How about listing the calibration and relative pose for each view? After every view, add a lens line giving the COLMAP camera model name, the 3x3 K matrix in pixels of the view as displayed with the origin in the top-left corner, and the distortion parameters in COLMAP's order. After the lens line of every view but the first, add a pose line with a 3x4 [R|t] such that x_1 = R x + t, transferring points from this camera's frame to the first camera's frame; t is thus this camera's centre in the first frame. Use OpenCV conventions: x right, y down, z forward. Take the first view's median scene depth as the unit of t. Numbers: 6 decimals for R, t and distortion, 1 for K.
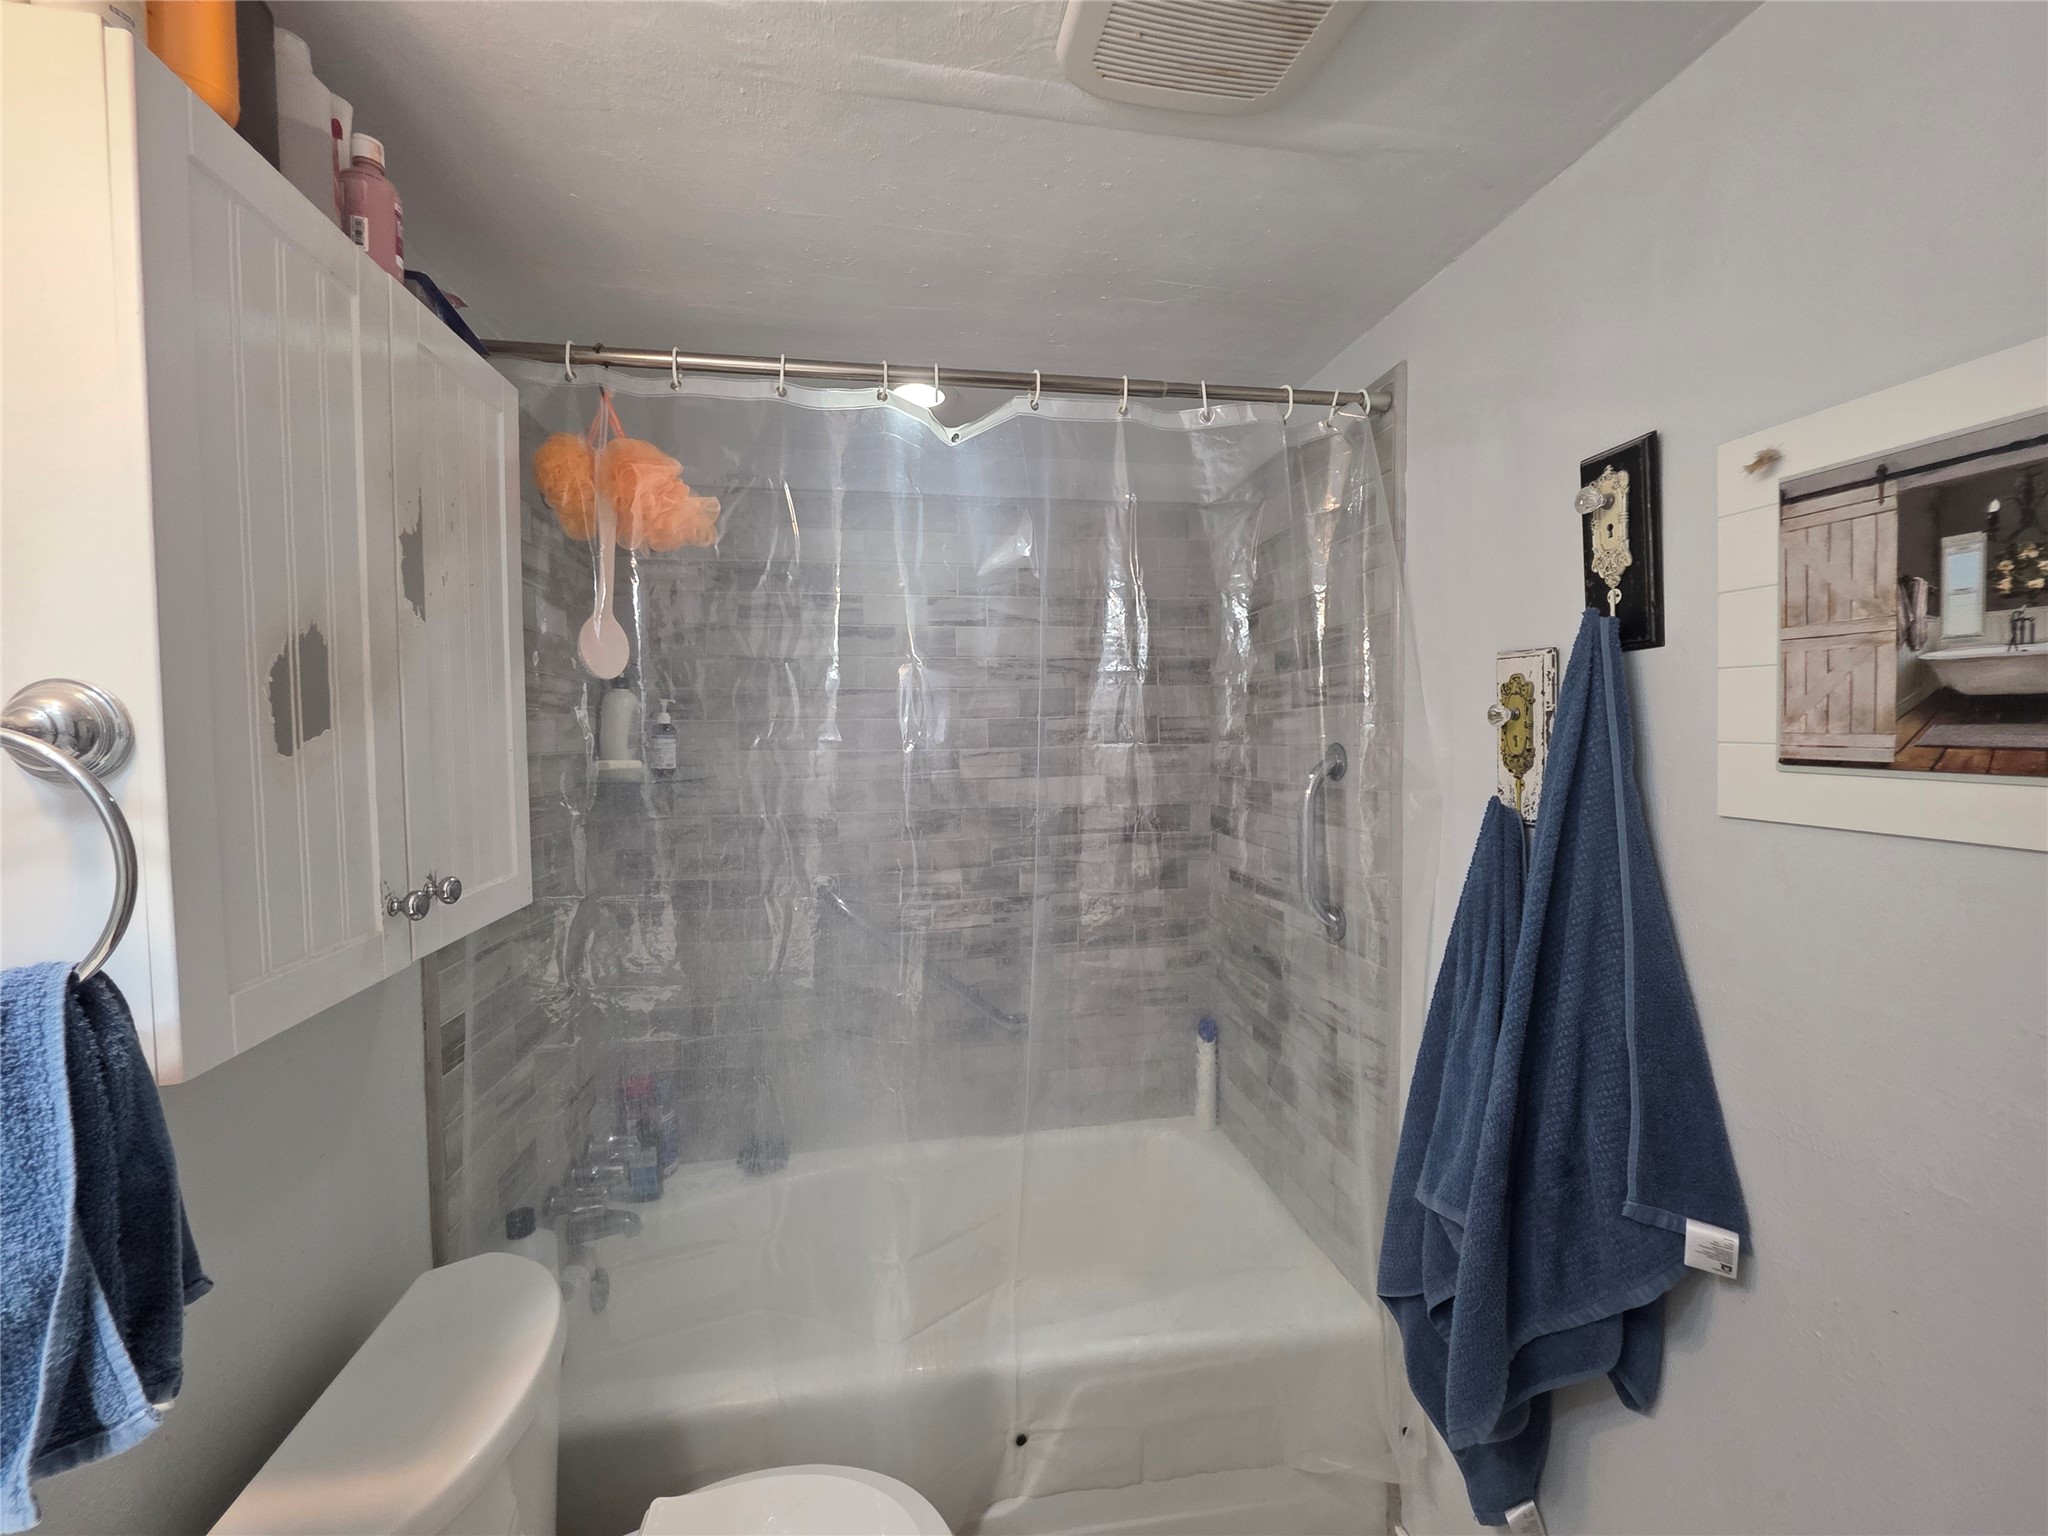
lens RADIAL K [[827.8, 0, 1018.2], [0, 827.8, 766.2], [0, 0, 1]] dist [0.005583, -0.000107]
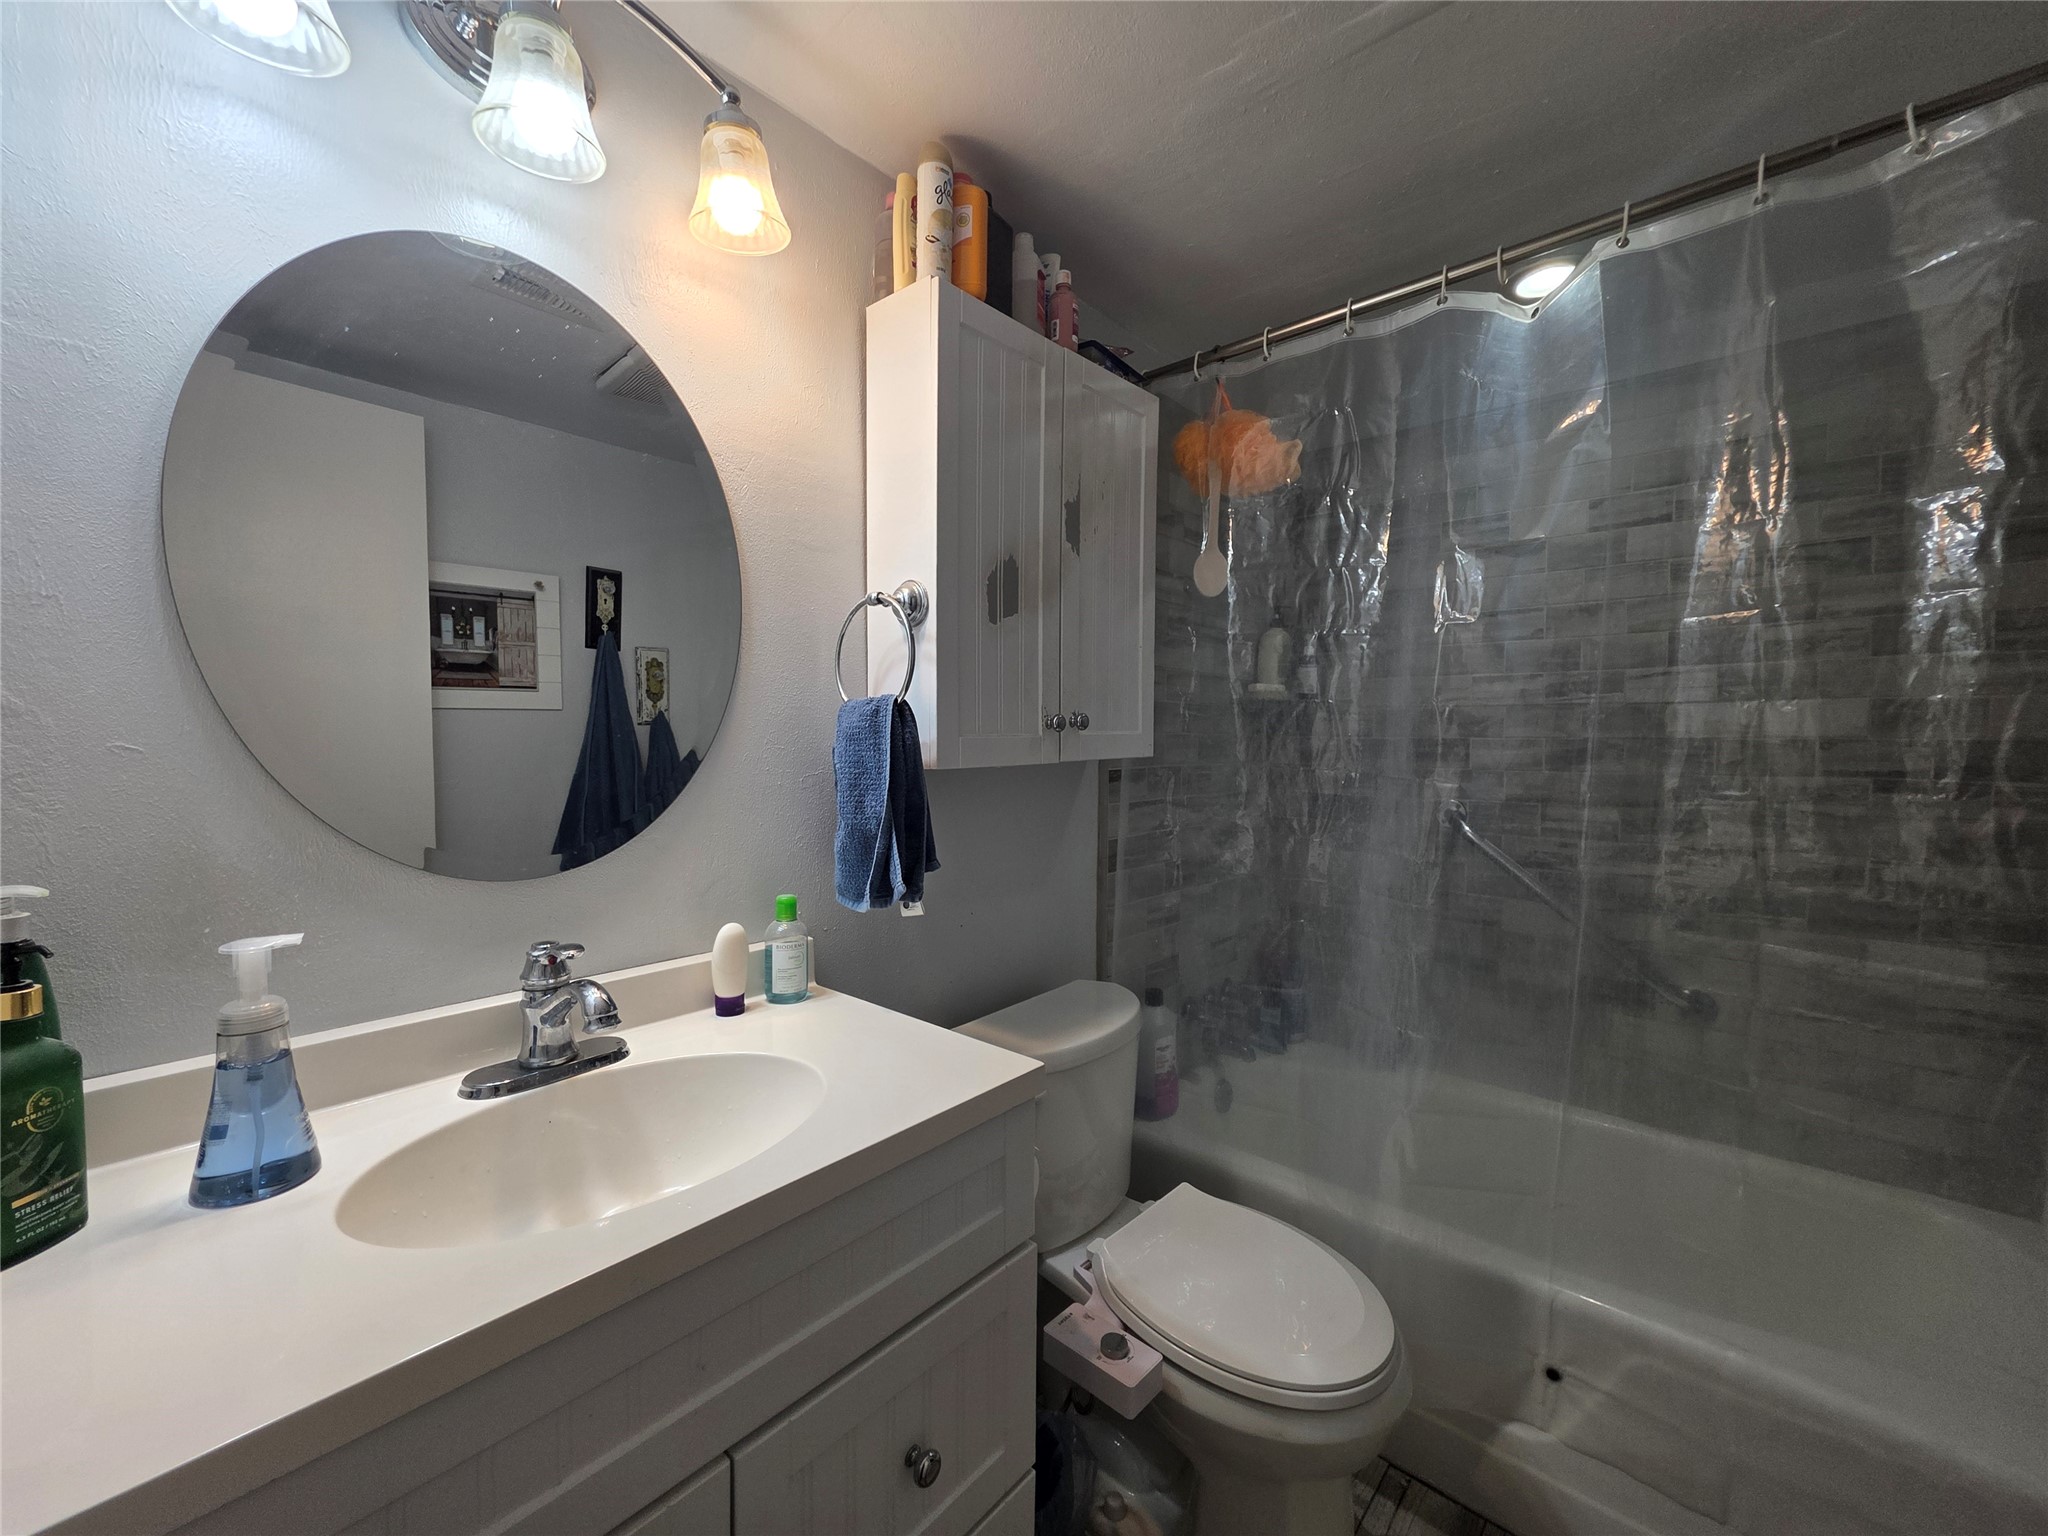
lens RADIAL K [[827.8, 0, 1017.5], [0, 827.8, 765.8], [0, 0, 1]] dist [0.005583, -0.000107]
pose [[0.622689, 0.043344, -0.781268, 0.399976], [-0.044215, 0.998818, 0.020172, 0.168278], [0.781219, 0.021983, 0.623869, -0.077525]]
